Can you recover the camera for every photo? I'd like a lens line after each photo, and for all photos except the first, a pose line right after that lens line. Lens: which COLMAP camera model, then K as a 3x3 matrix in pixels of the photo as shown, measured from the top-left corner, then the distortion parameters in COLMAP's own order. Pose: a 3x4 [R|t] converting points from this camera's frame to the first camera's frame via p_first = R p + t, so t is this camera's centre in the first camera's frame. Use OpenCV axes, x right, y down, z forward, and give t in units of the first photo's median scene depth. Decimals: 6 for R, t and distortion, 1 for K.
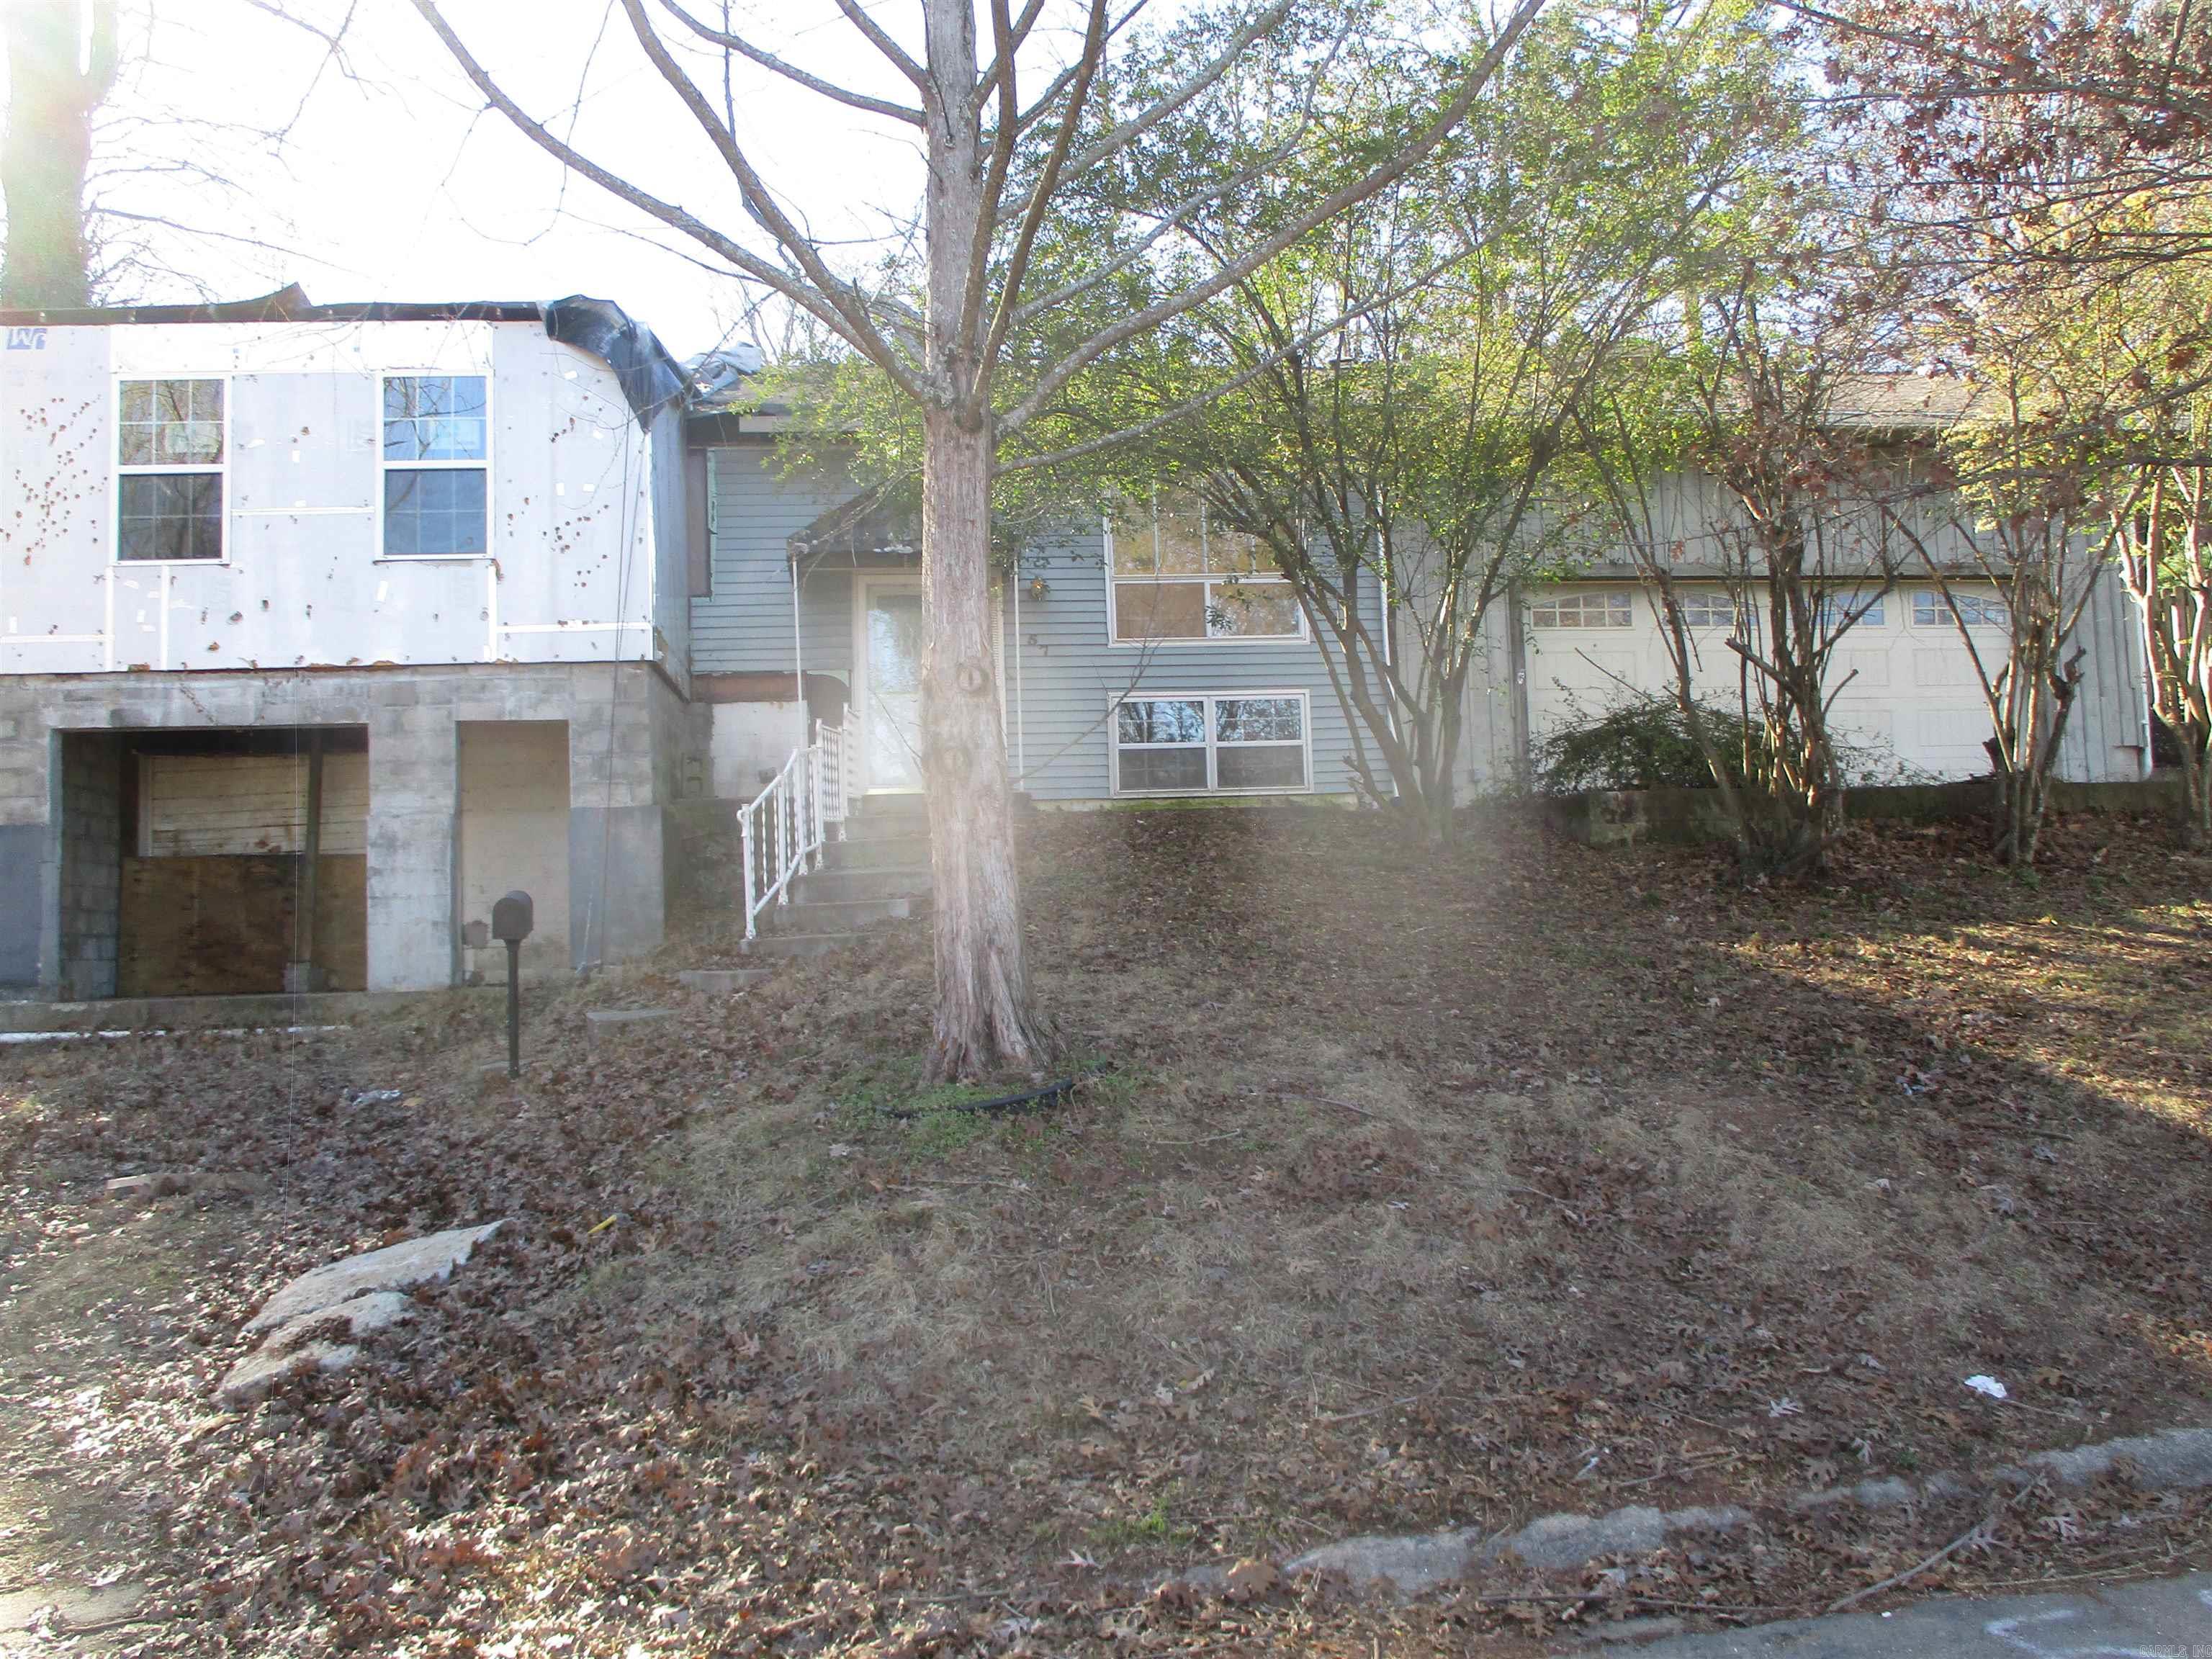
lens RADIAL K [[1855.8, 0, 1112.6], [0, 1855.8, 831.7], [0, 0, 1]] dist [-0.030968, 0.003758]
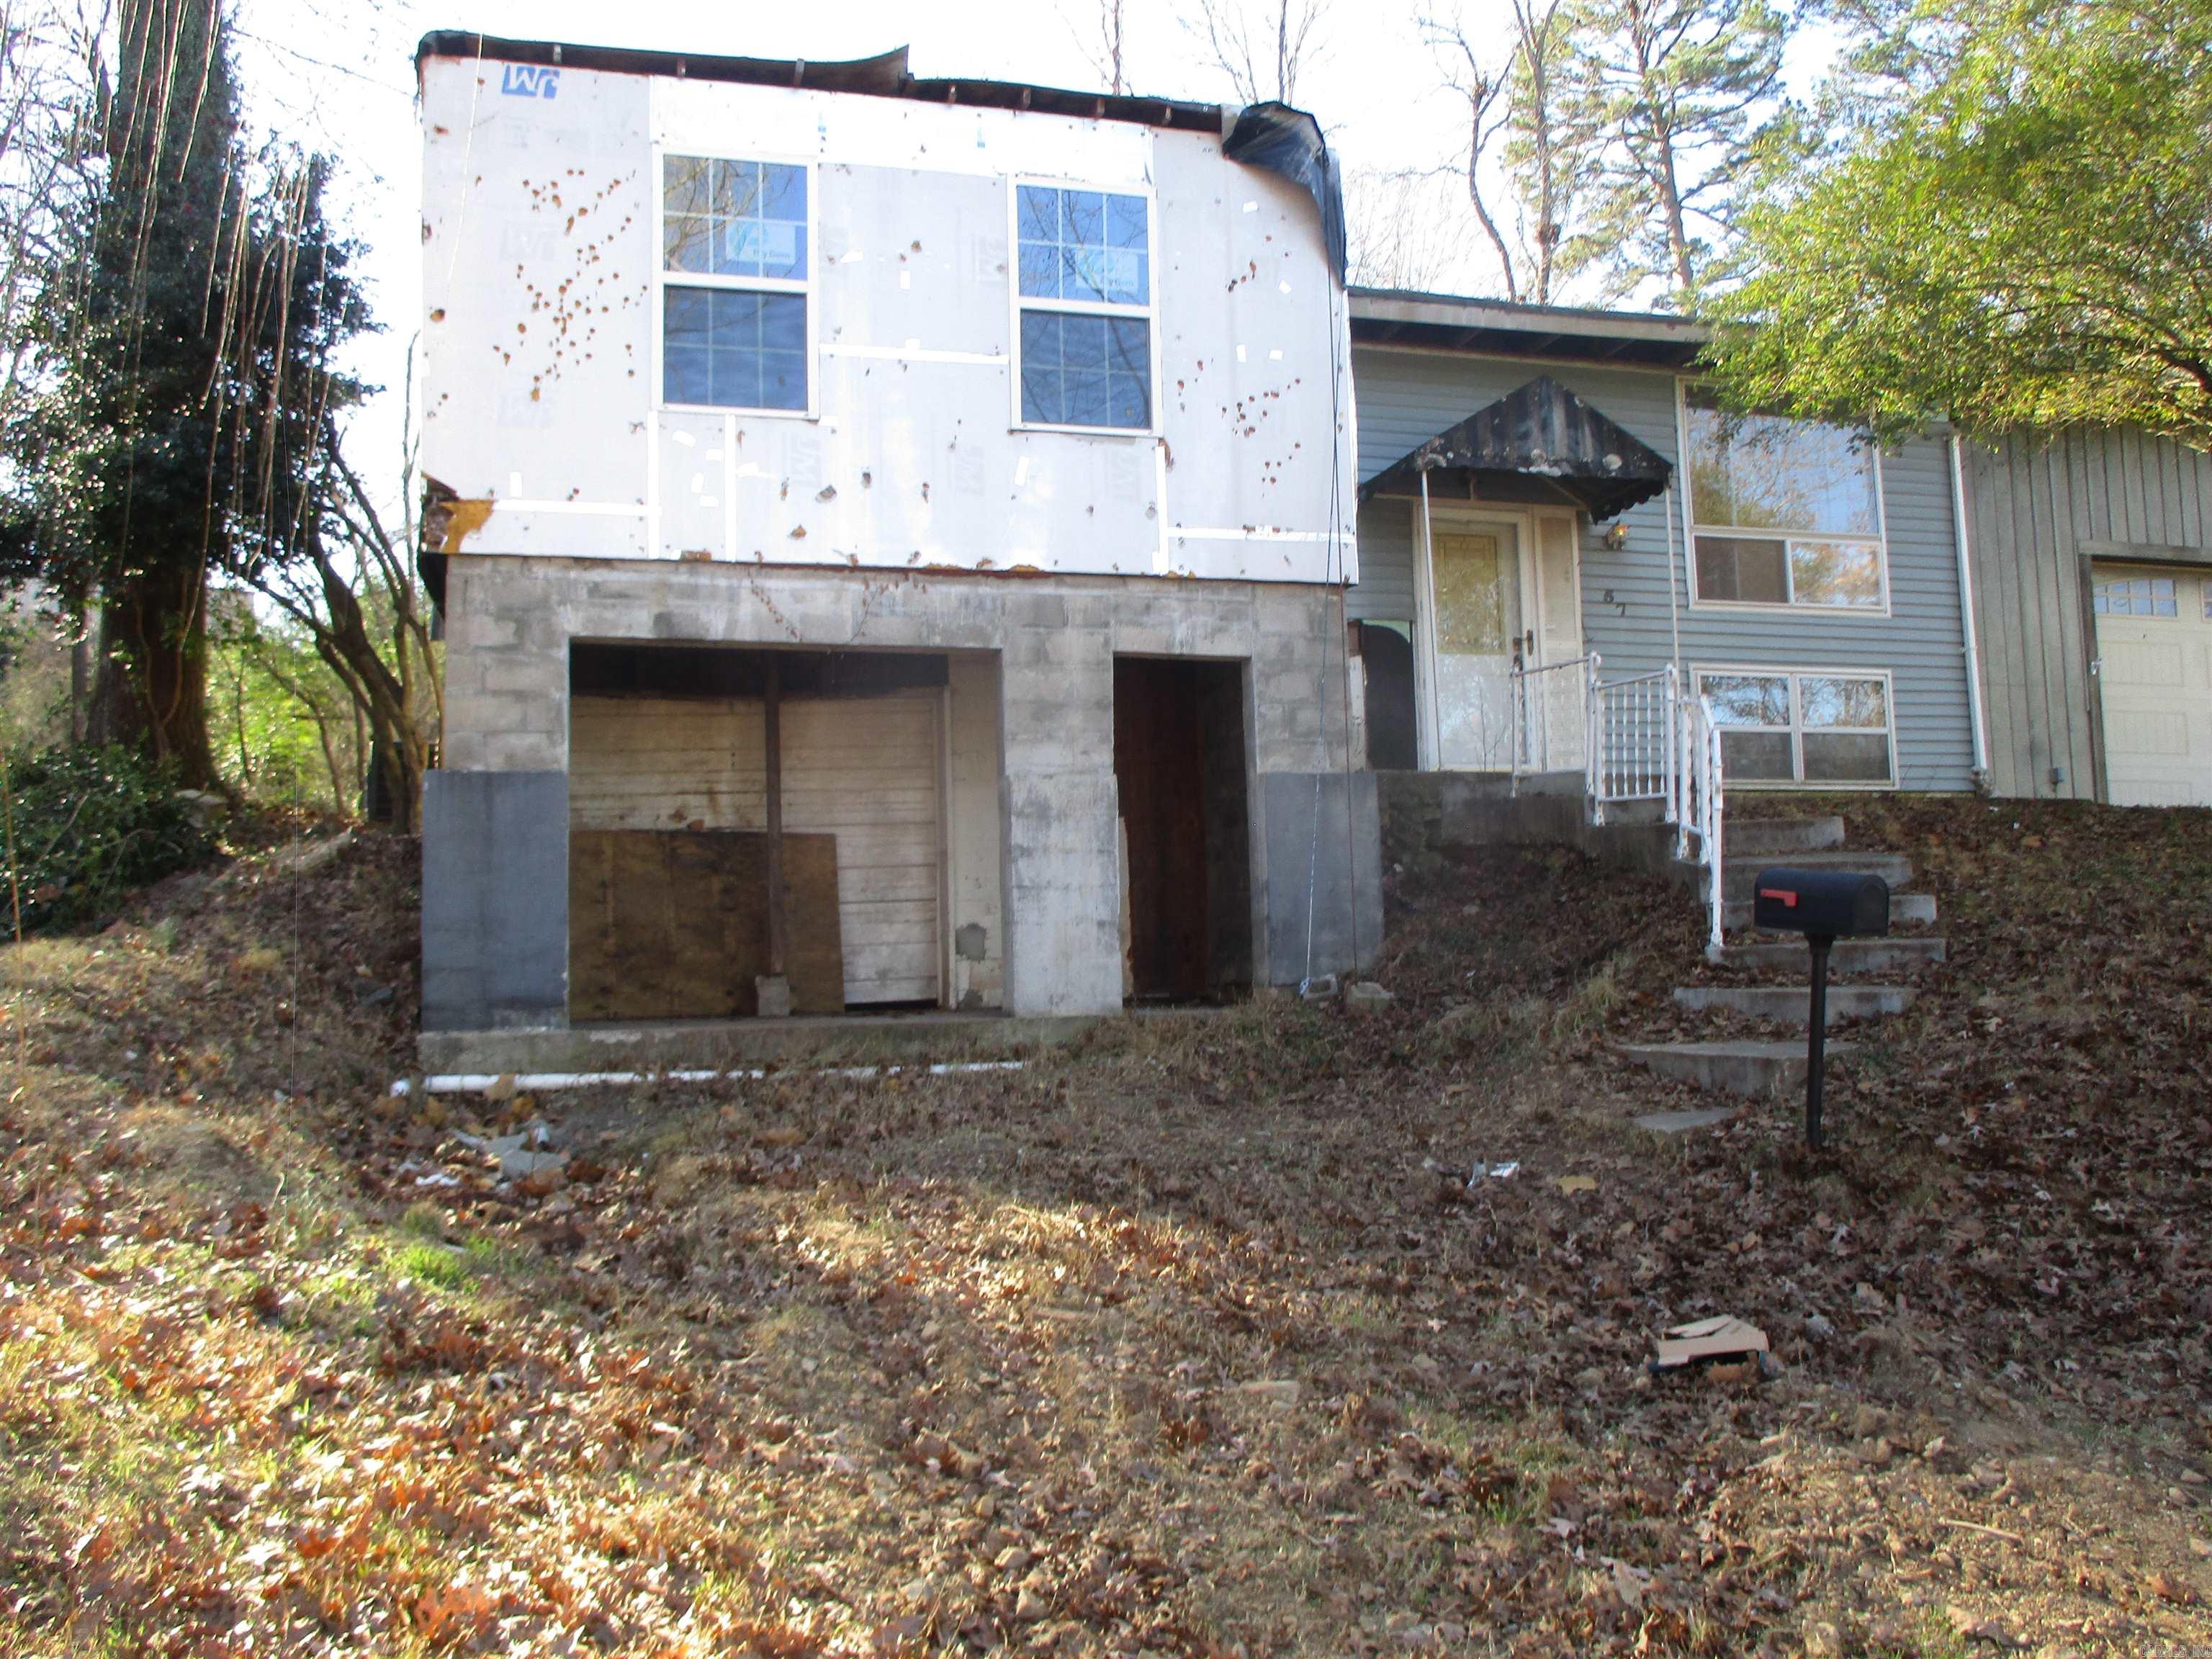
lens RADIAL K [[1855.8, 0, 1100.7], [0, 1855.8, 825.4], [0, 0, 1]] dist [-0.030968, 0.003758]
pose [[0.983975, 0.024735, 0.176585, -0.491991], [-0.021269, 0.999543, -0.021491, 0.026159], [-0.177035, 0.017391, 0.984051, 0.270005]]
